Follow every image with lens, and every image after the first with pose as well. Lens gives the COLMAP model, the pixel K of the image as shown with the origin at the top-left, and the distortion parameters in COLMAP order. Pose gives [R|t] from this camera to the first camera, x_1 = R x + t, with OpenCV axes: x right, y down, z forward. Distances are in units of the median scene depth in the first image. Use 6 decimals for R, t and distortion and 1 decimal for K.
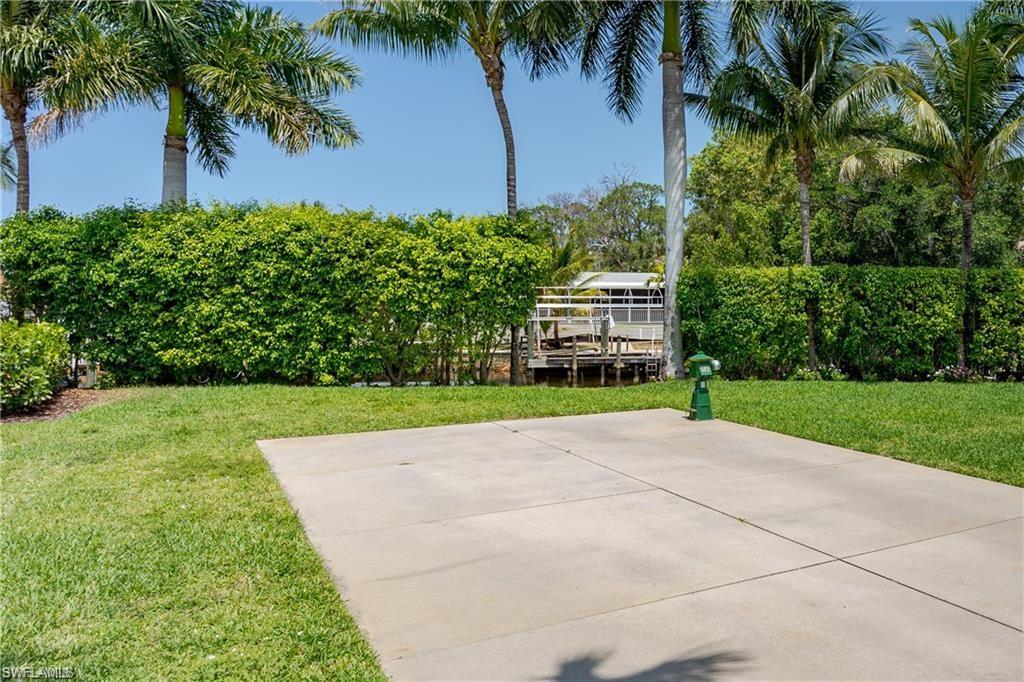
lens RADIAL K [[828.0, 0, 856.9], [0, 828.0, 303.6], [0, 0, 1]] dist [-0.000600, -0.001571]
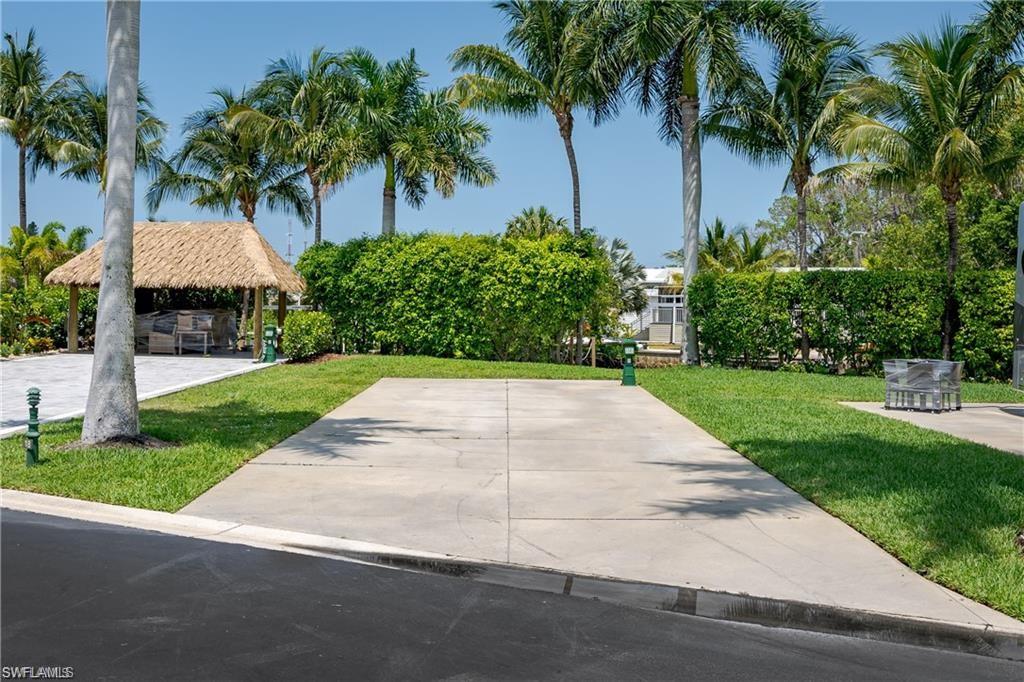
lens RADIAL K [[1093.9, 0, 528.9], [0, 1093.9, 304.1], [0, 0, 1]] dist [-0.001609, -0.004310]
pose [[0.794272, 0.007014, -0.607522, 0.616489], [-0.007960, 0.999968, 0.001139, 0.001190], [0.607510, 0.003931, 0.794302, -0.440589]]
